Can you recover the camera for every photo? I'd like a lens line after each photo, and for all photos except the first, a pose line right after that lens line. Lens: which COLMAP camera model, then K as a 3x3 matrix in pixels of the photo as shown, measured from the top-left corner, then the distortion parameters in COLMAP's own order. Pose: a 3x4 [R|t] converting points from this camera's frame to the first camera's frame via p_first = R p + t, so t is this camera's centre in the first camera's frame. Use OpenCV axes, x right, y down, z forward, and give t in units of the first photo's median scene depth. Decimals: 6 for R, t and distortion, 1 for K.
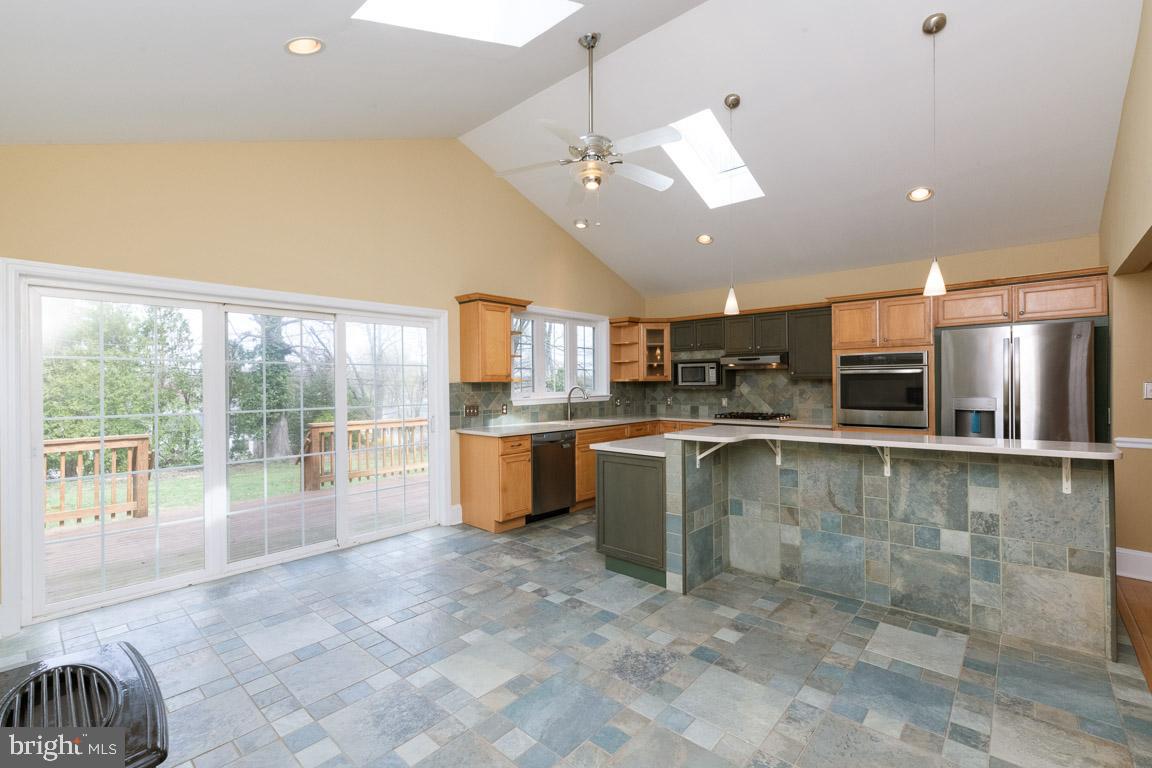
lens RADIAL K [[492.0, 0, 577.7], [0, 492.0, 384.3], [0, 0, 1]] dist [0.001939, -0.001117]
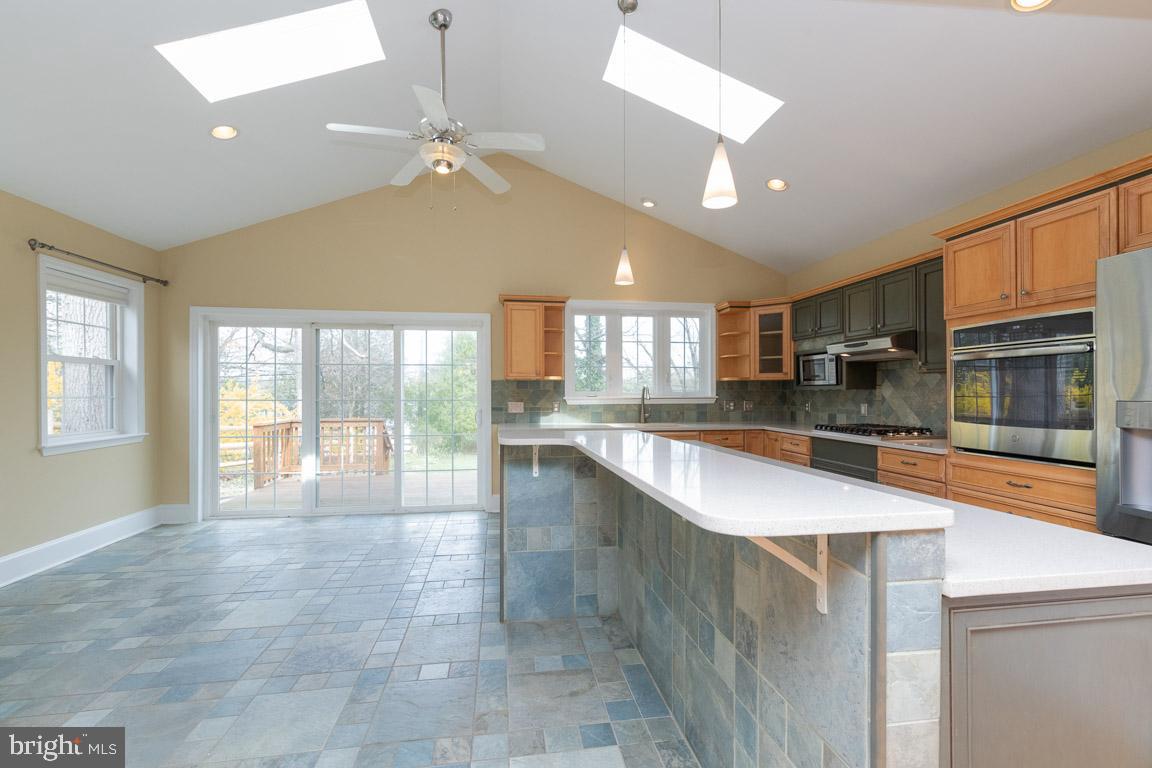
lens RADIAL K [[492.0, 0, 576.9], [0, 492.0, 388.3], [0, 0, 1]] dist [0.001939, -0.001117]
pose [[0.779729, 0.003528, -0.626107, 0.585189], [-0.008541, 0.999951, -0.005003, 0.018728], [0.626058, 0.009249, 0.779721, 0.286663]]
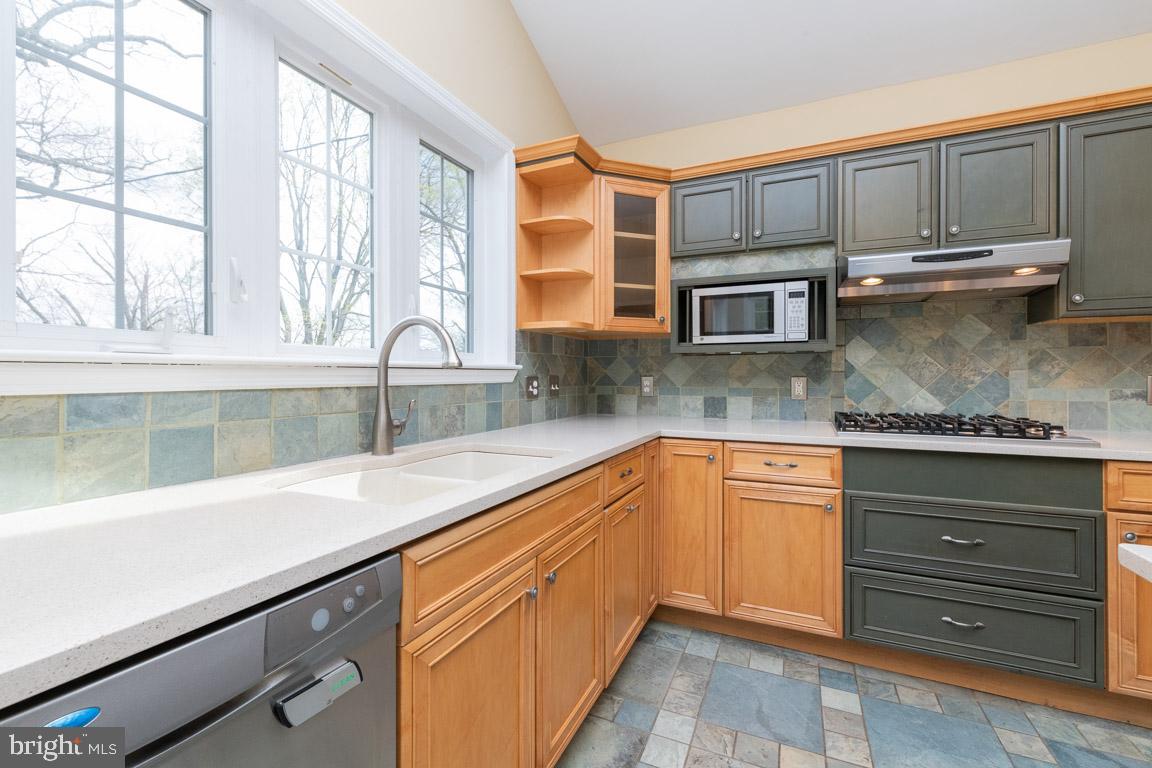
lens RADIAL K [[492.0, 0, 582.6], [0, 492.0, 375.3], [0, 0, 1]] dist [0.001939, -0.001117]
pose [[0.950553, 0.009069, 0.310429, 0.001967], [-0.007118, 0.999947, -0.007416, 0.043048], [-0.310480, 0.004840, 0.950568, 0.937162]]
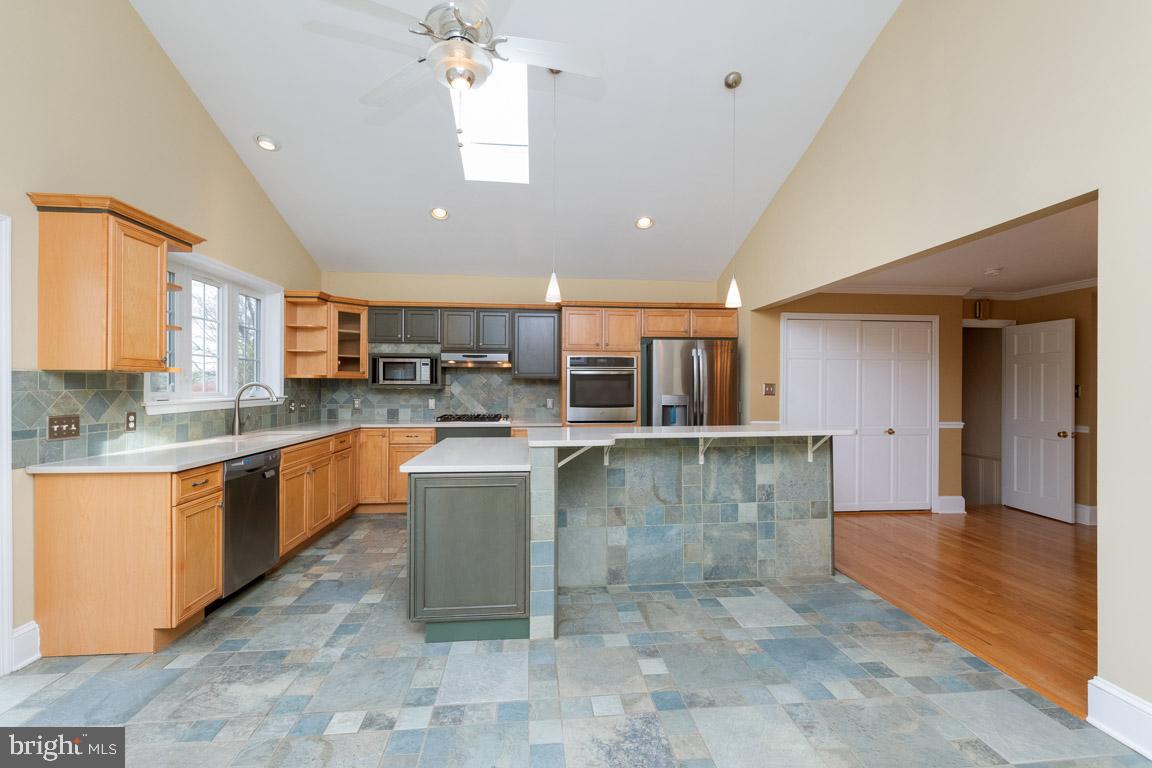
lens RADIAL K [[492.0, 0, 573.8], [0, 492.0, 382.3], [0, 0, 1]] dist [0.001939, -0.001117]
pose [[0.679520, 0.015283, 0.733498, -0.250668], [-0.006793, 0.999871, -0.014541, 0.012403], [-0.733626, 0.004898, 0.679536, 0.293680]]
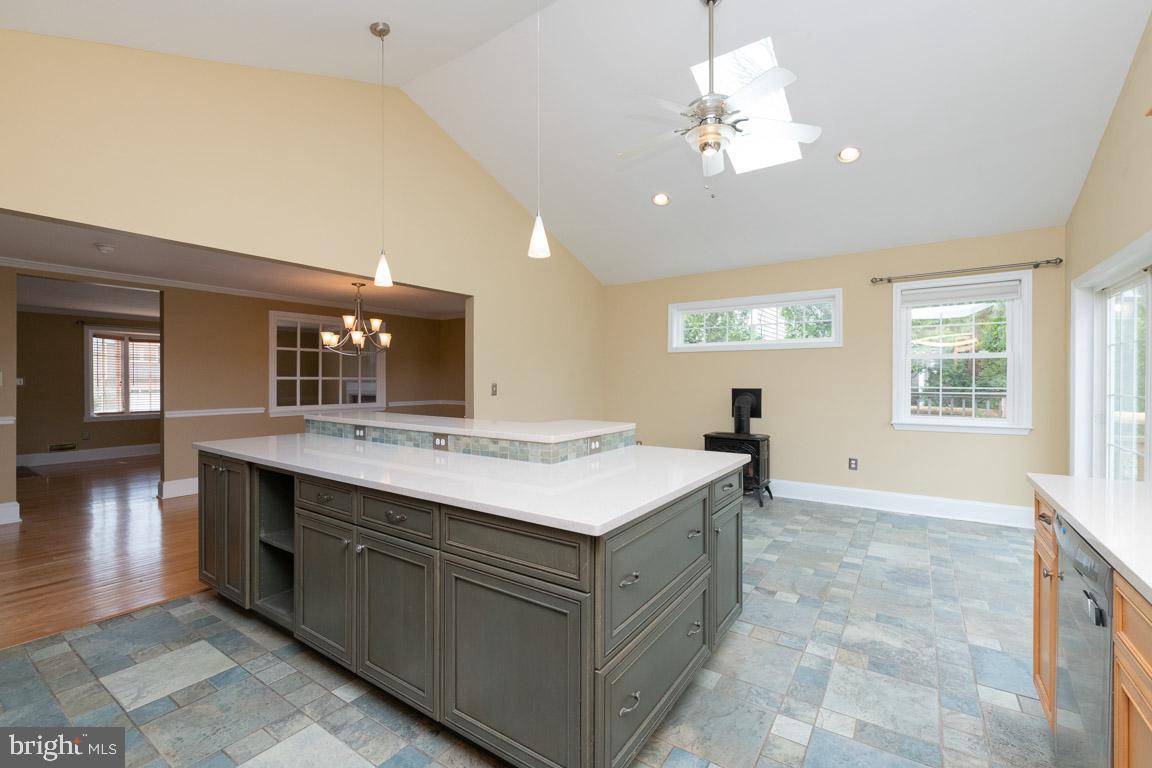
lens RADIAL K [[492.0, 0, 576.6], [0, 492.0, 381.2], [0, 0, 1]] dist [0.001939, -0.001117]
pose [[-0.992440, 0.007465, -0.122502, 0.277652], [0.006799, 0.999960, 0.005853, 0.010695], [0.122540, 0.004976, -0.992451, 1.323844]]
